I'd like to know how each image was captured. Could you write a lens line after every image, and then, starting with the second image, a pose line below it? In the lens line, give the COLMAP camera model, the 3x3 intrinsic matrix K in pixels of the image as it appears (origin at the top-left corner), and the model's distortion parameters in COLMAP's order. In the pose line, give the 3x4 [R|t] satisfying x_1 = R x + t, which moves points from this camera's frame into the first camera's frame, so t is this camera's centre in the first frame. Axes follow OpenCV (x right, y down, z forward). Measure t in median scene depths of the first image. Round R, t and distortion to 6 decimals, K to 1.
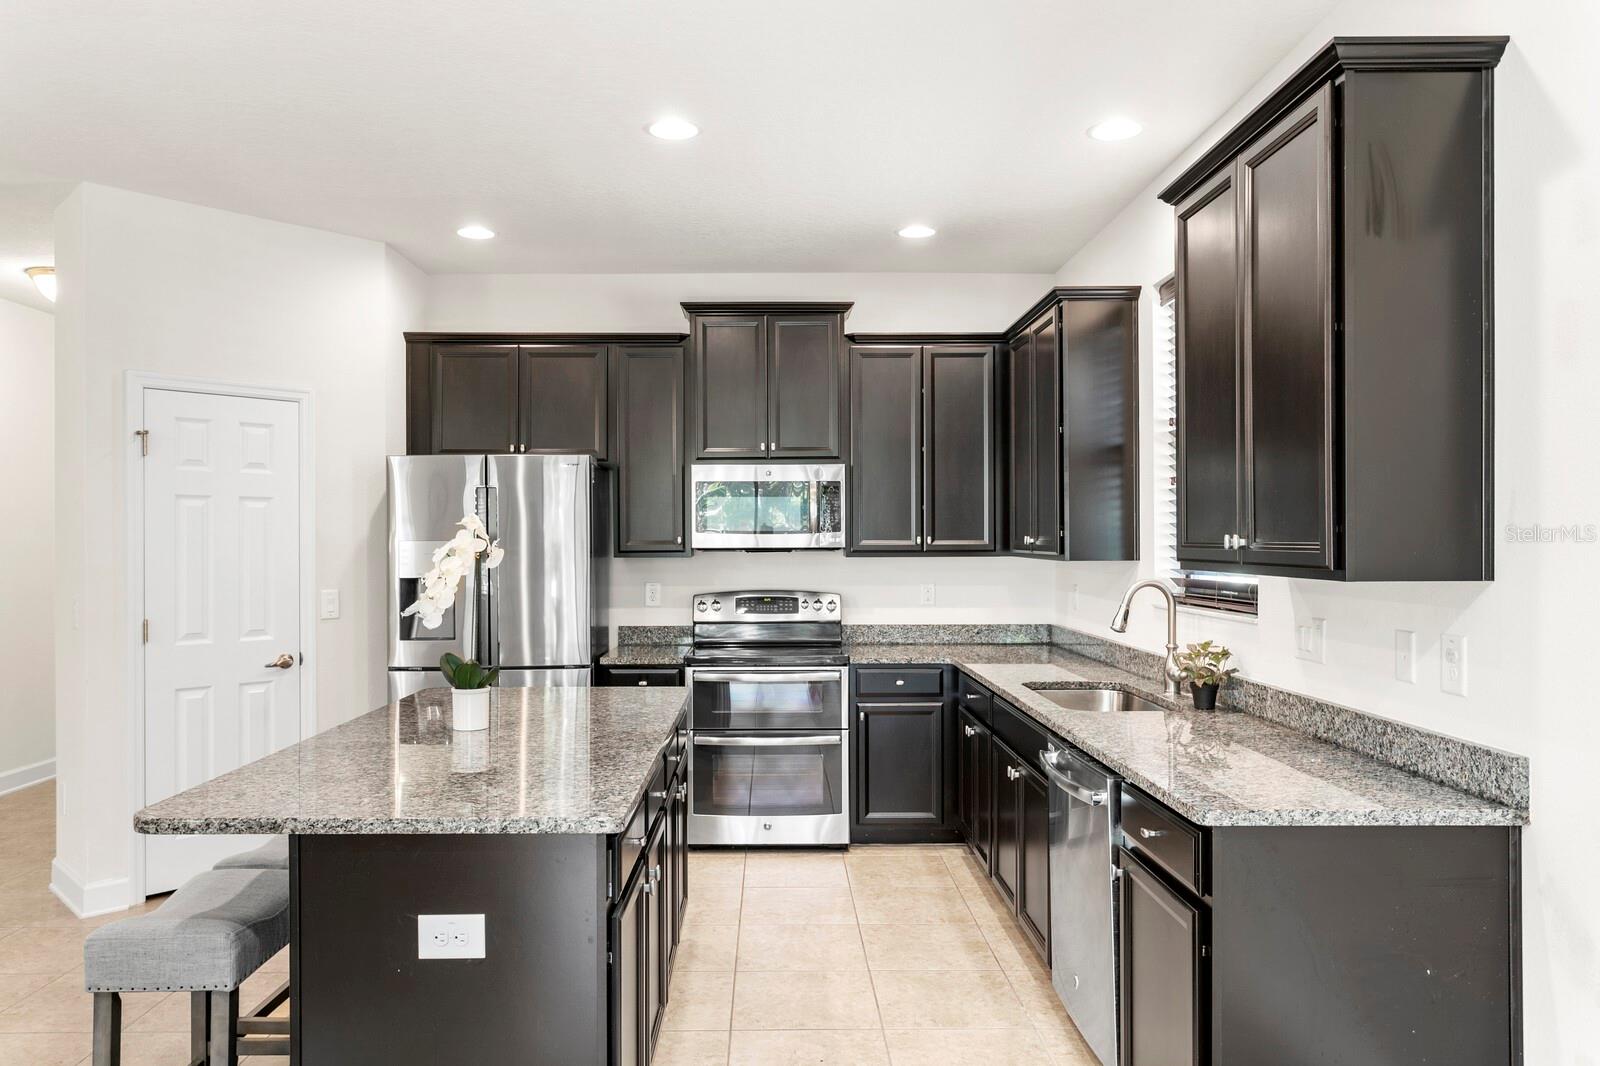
lens RADIAL K [[1098.6, 0, 767.0], [0, 1098.6, 539.1], [0, 0, 1]] dist [0.005506, 0.011048]
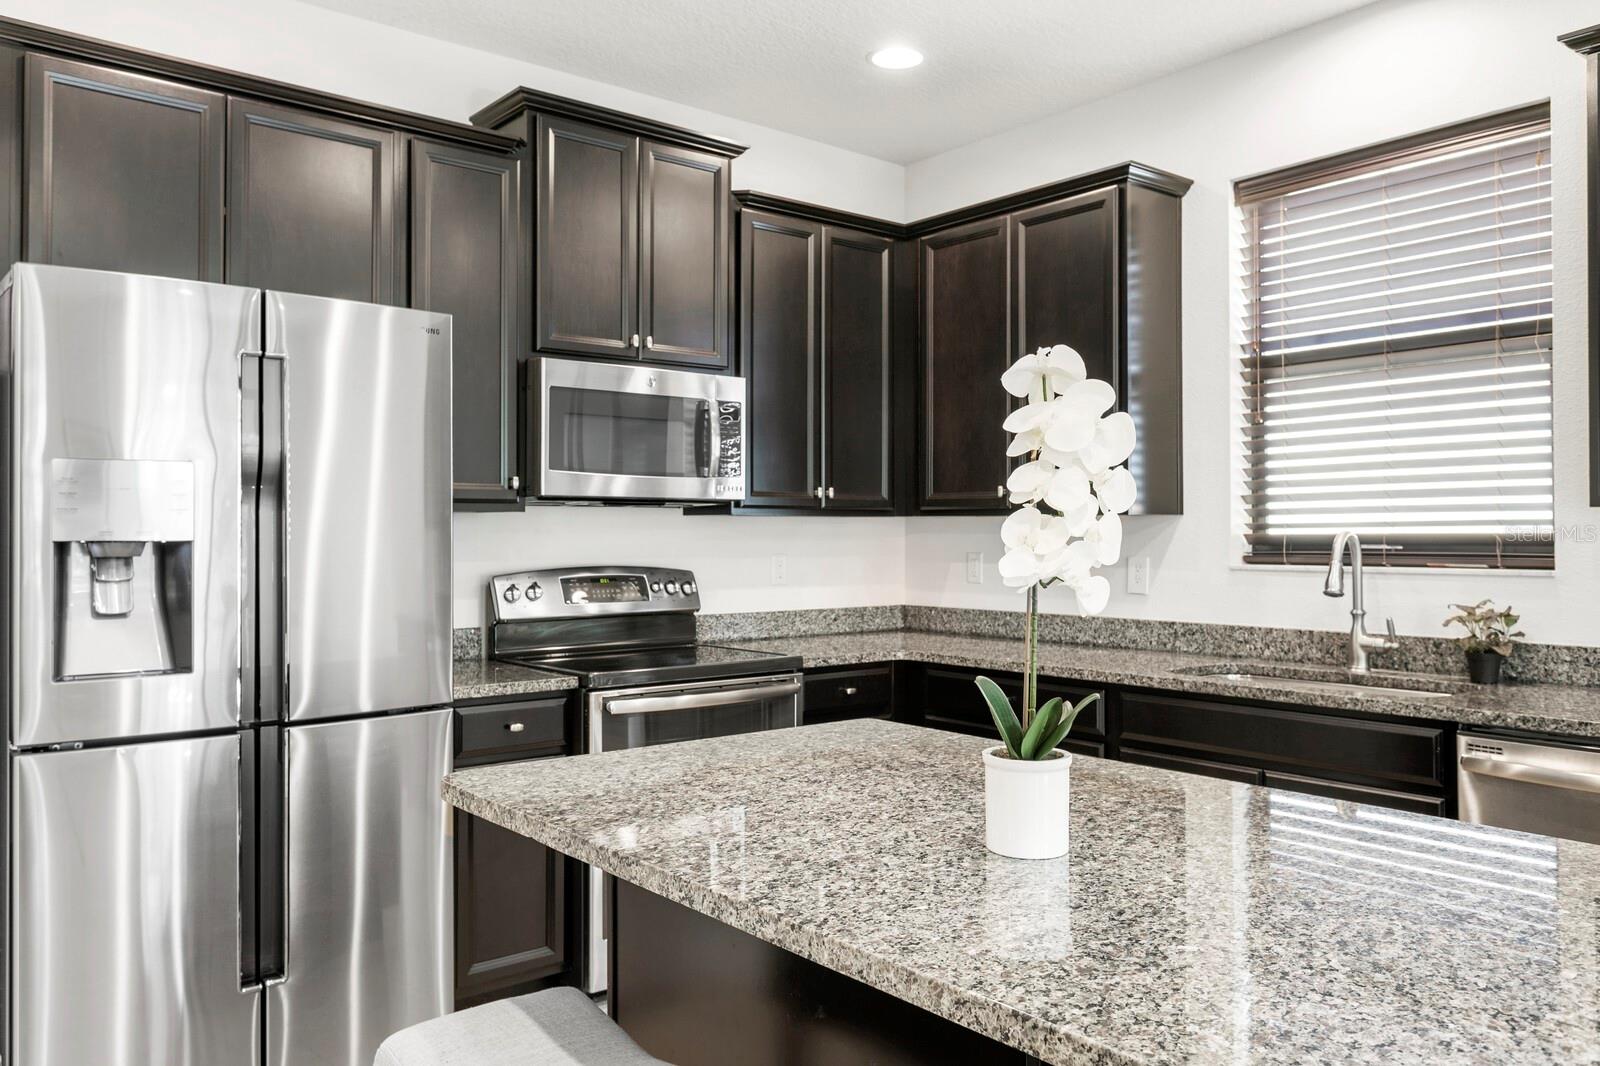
lens RADIAL K [[1189.3, 0, 772.7], [0, 1189.3, 510.2], [0, 0, 1]] dist [0.001941, 0.004966]
pose [[0.784755, 0.014957, 0.619625, -0.393988], [-0.003036, 0.999790, -0.020289, 0.030766], [-0.619798, 0.014041, 0.784635, 0.436021]]
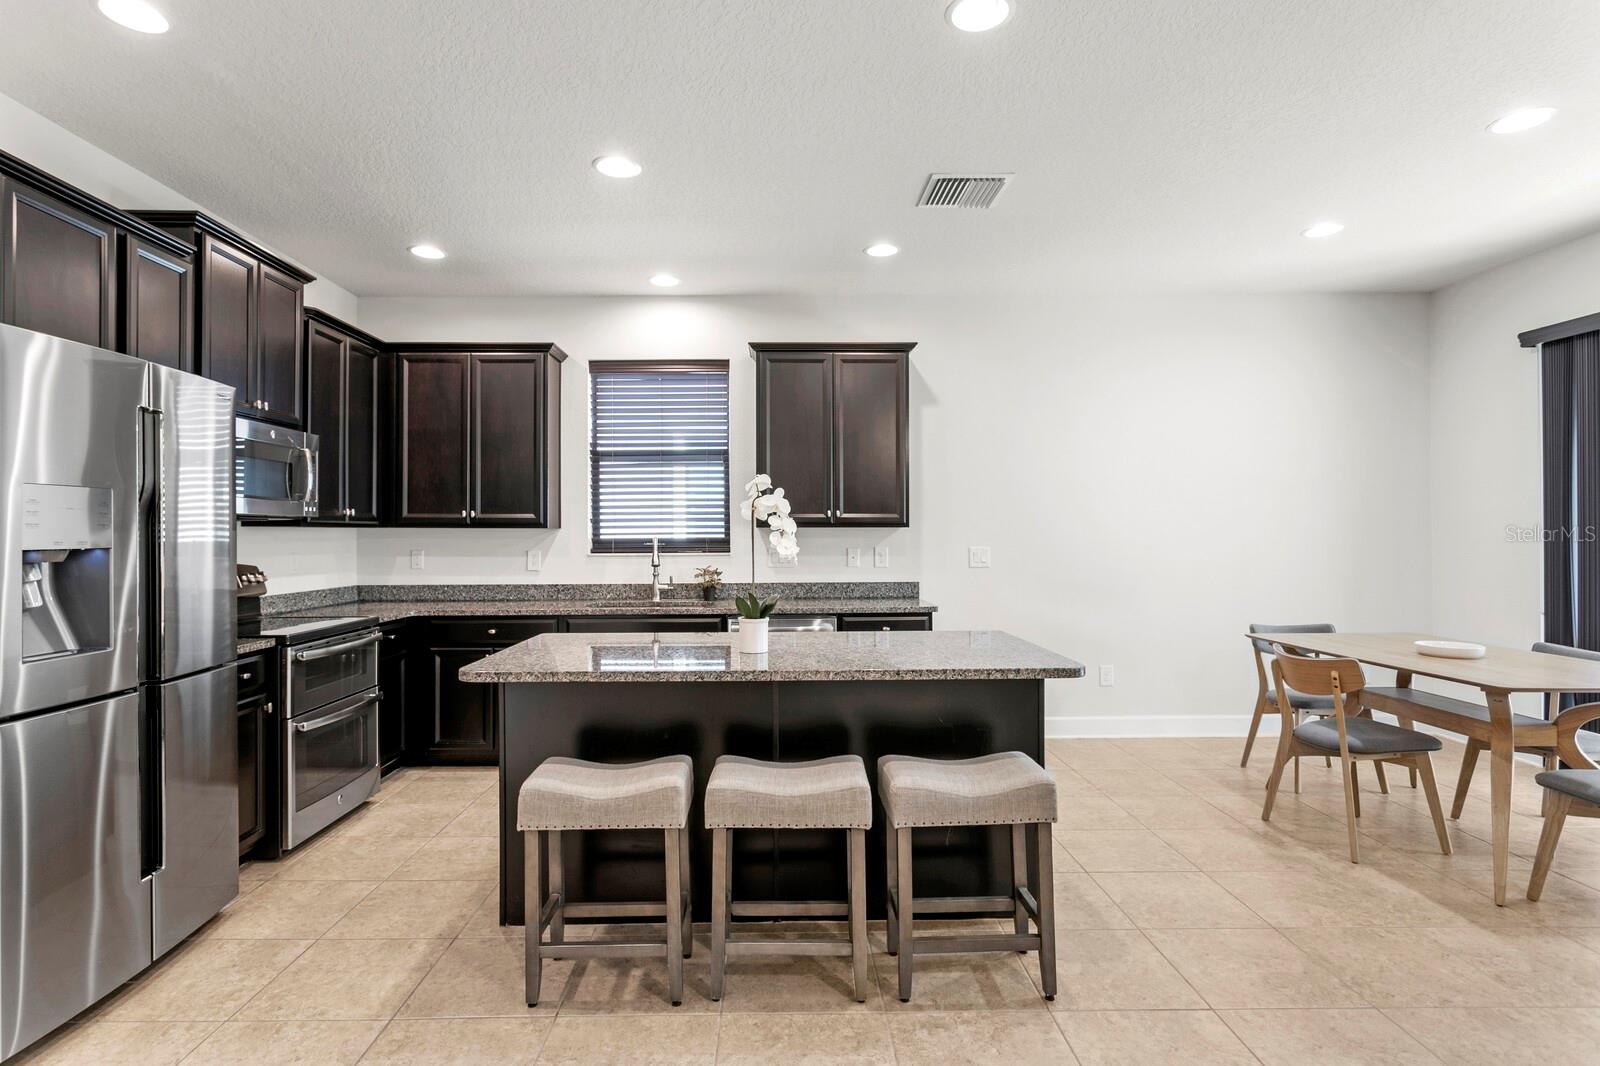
lens RADIAL K [[789.8, 0, 790.1], [0, 789.8, 535.5], [0, 0, 1]] dist [-0.012785, 0.003695]
pose [[-0.012569, 0.003596, 0.999915, -0.700340], [0.001194, 0.999993, -0.003581, 0.029835], [-0.999920, 0.001149, -0.012574, 0.604205]]
